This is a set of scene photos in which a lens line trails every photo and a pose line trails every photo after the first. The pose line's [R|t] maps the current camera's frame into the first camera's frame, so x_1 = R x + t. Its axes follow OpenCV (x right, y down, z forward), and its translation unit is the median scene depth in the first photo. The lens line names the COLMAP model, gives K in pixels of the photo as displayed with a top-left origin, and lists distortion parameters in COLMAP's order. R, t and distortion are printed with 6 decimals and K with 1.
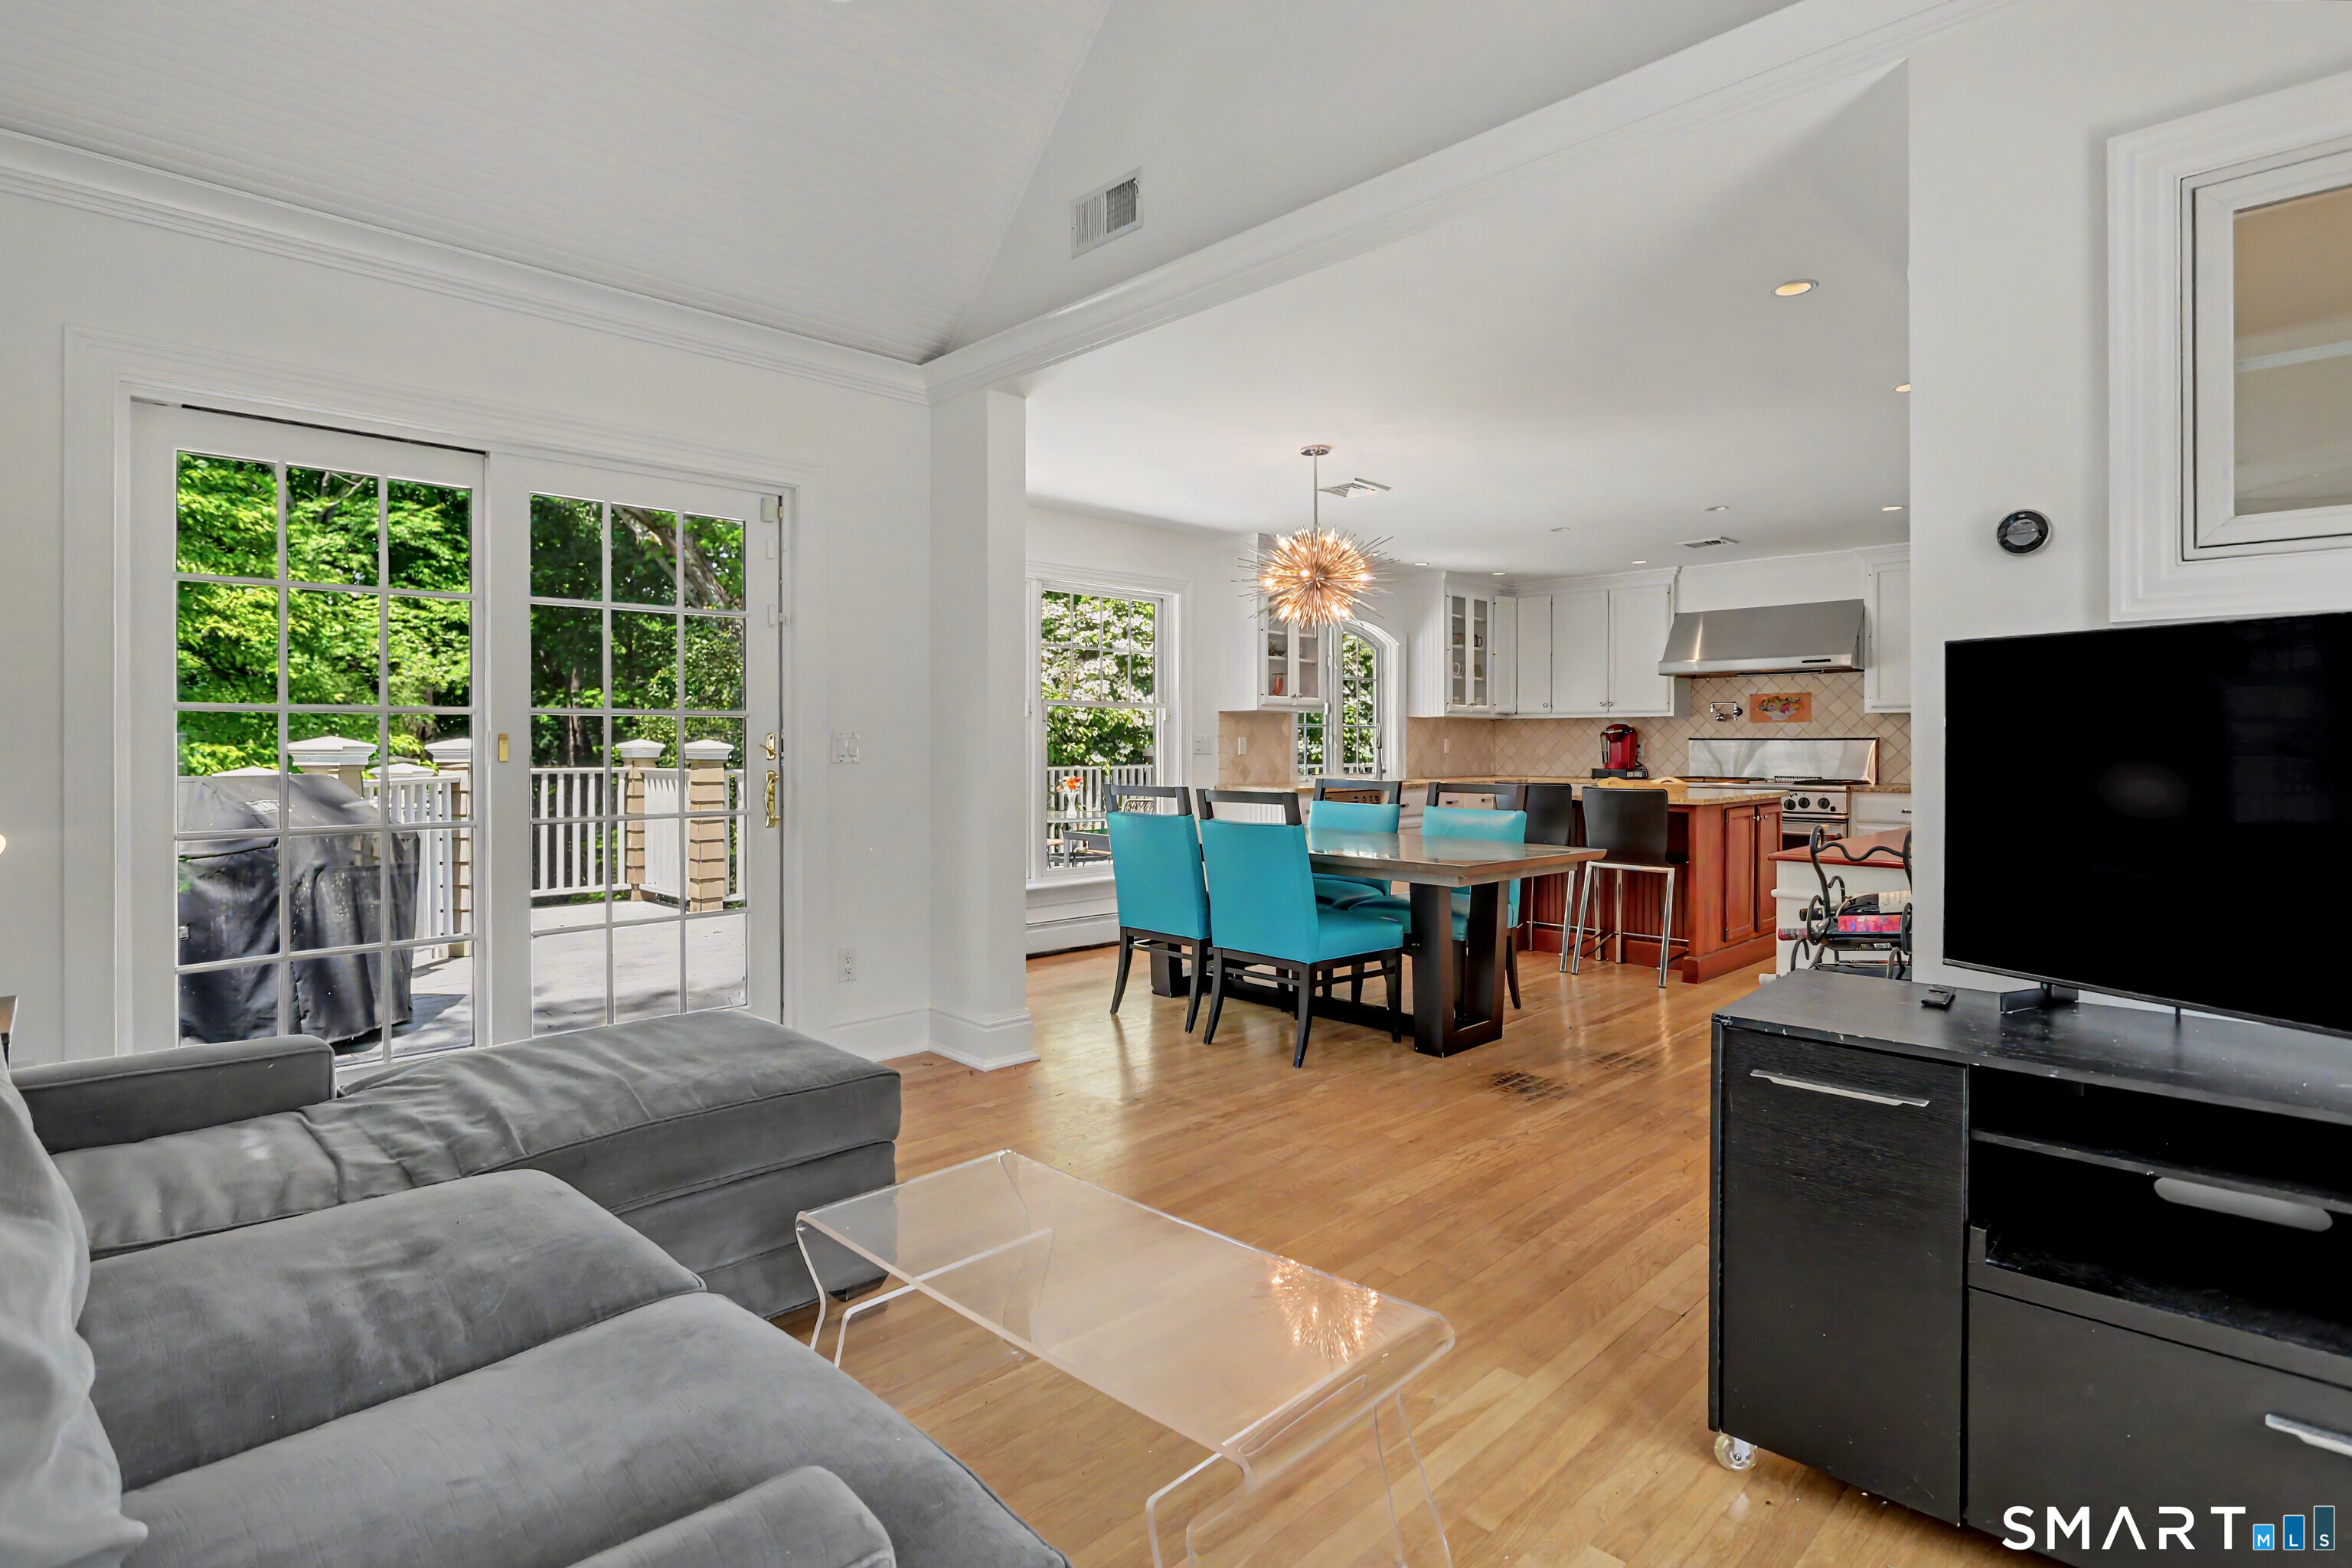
lens RADIAL K [[1152.6, 0, 1190.7], [0, 1152.6, 757.0], [0, 0, 1]] dist [-0.017986, 0.001814]
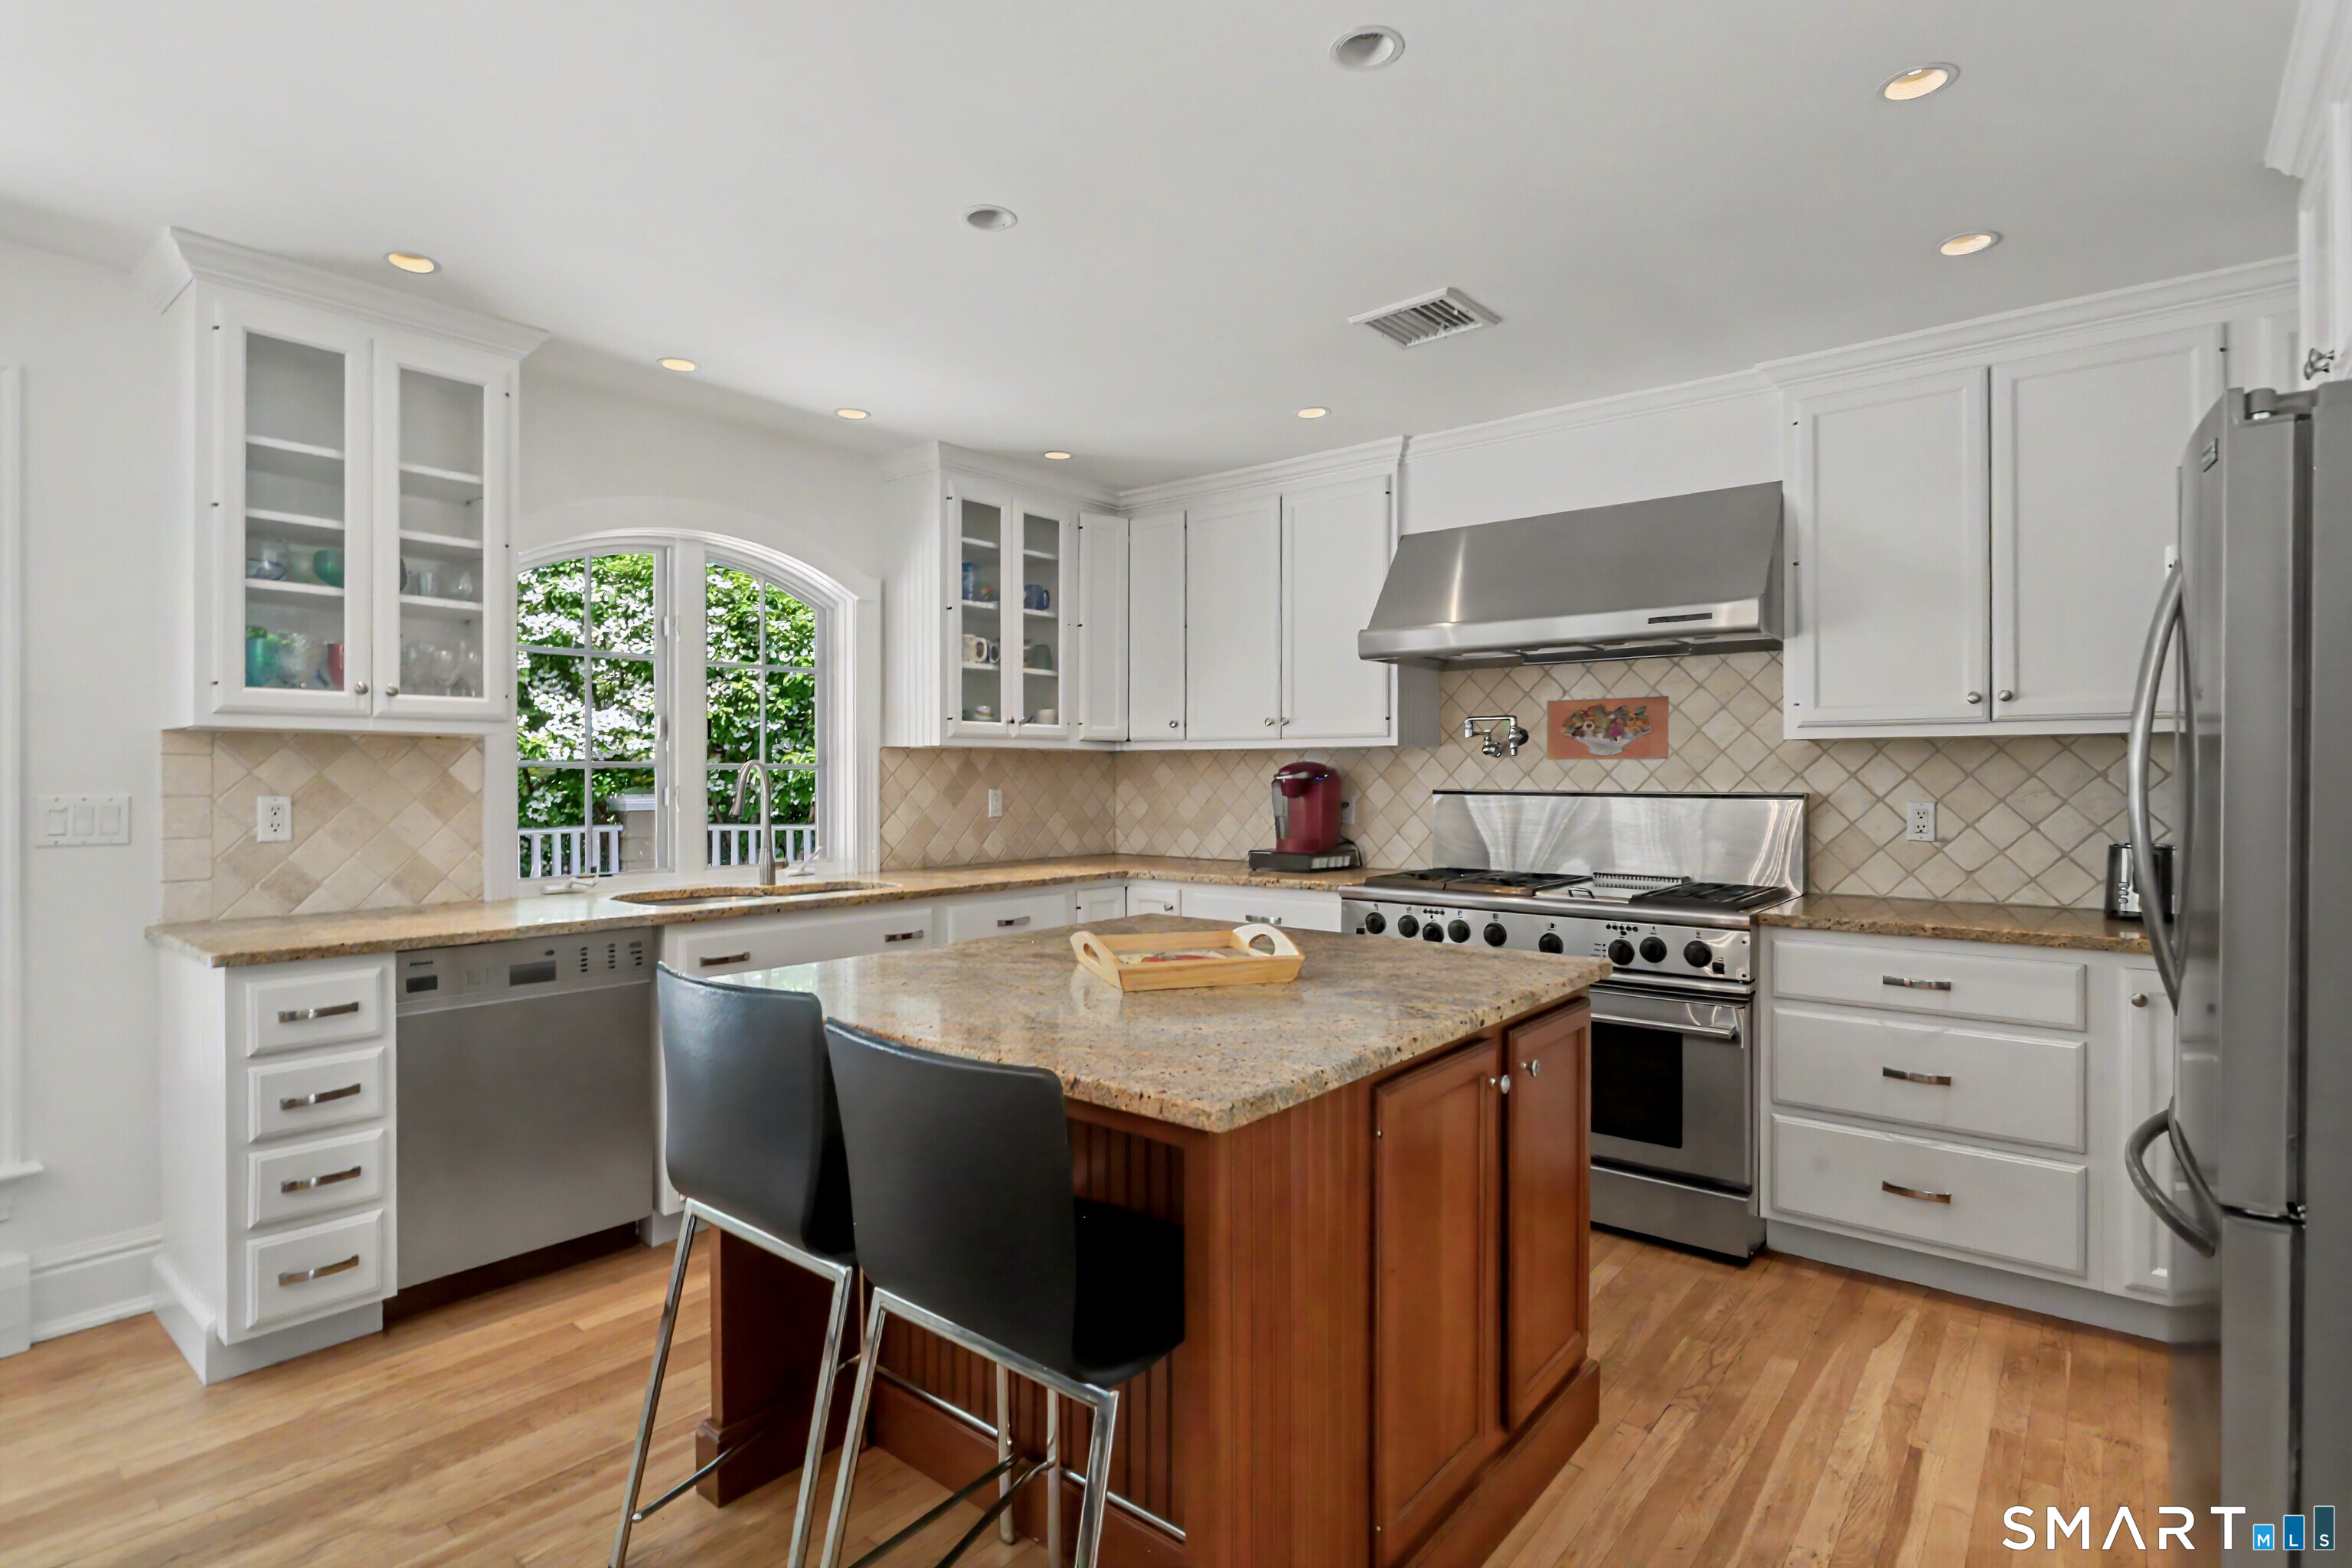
lens RADIAL K [[1152.6, 0, 1187.1], [0, 1152.6, 780.8], [0, 0, 1]] dist [-0.017986, 0.001814]
pose [[0.994879, -0.001101, 0.101063, 0.274123], [0.001661, 0.999984, -0.005458, -0.017835], [-0.101055, 0.005598, 0.994865, 0.508238]]
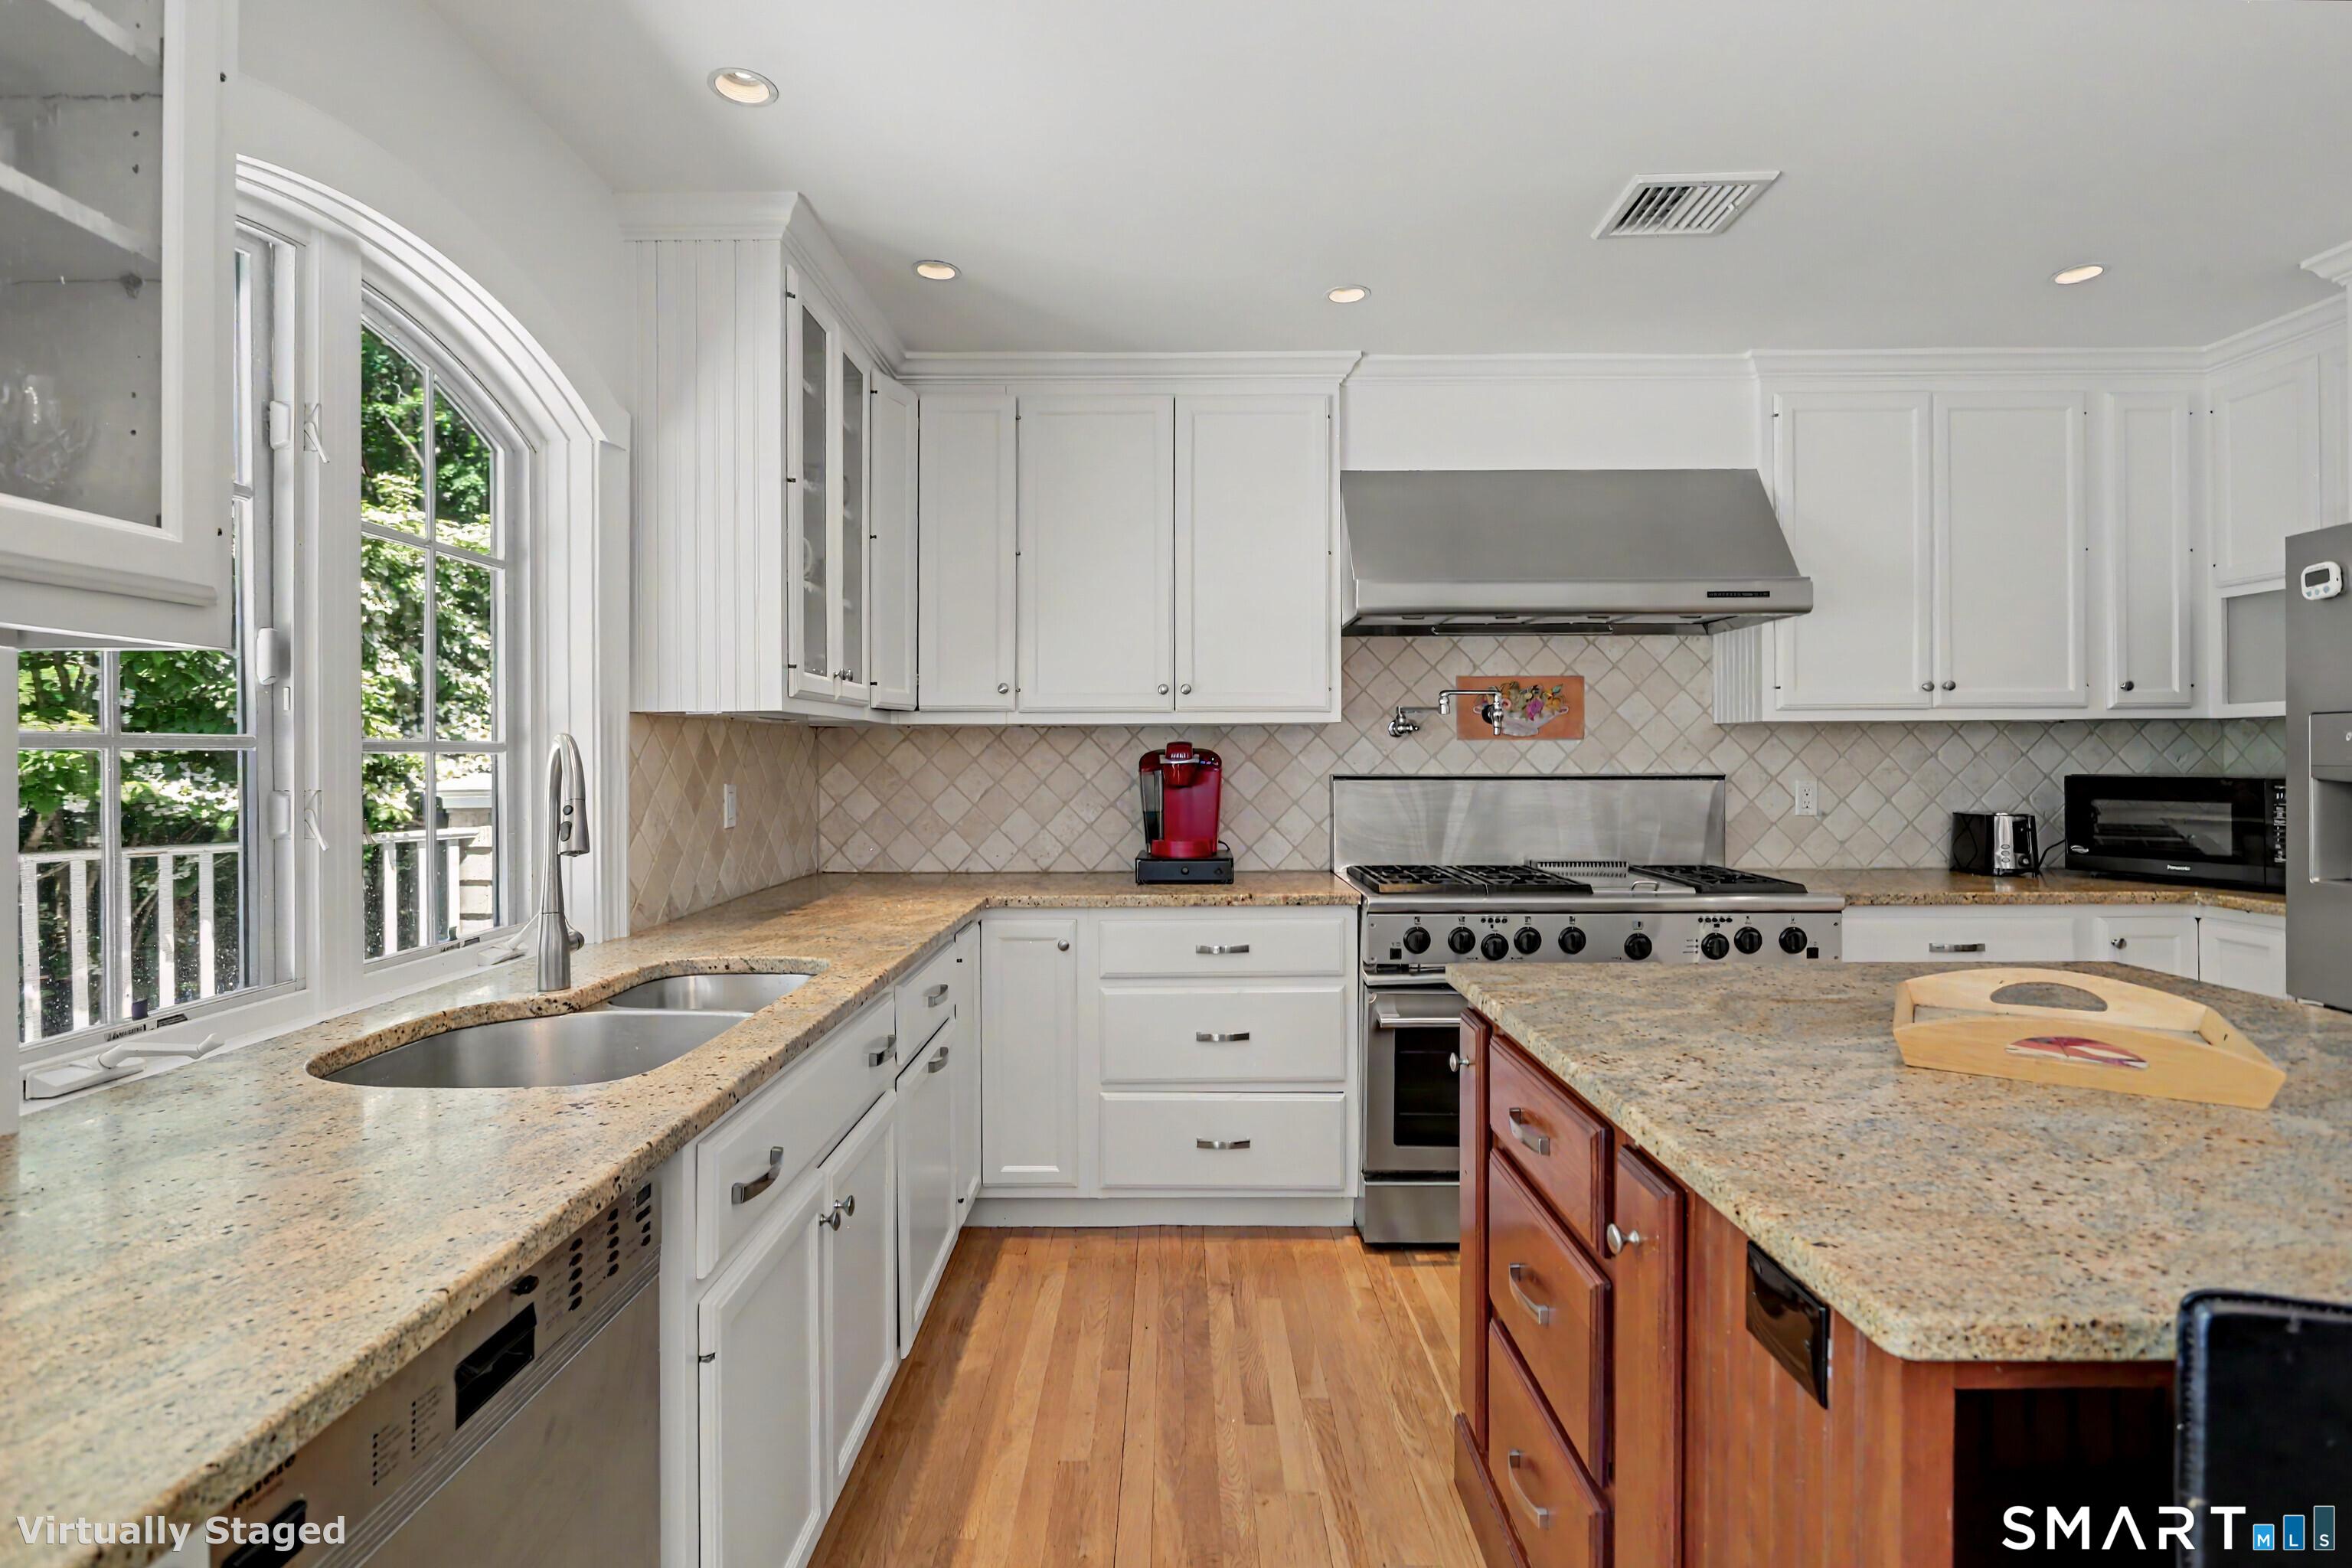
lens RADIAL K [[1152.6, 0, 1157.2], [0, 1152.6, 752.7], [0, 0, 1]] dist [-0.017986, 0.001814]
pose [[0.719032, -0.001770, 0.694975, 0.089746], [0.011868, 0.999882, -0.009732, -0.021309], [-0.694876, 0.015245, 0.718968, 0.731360]]
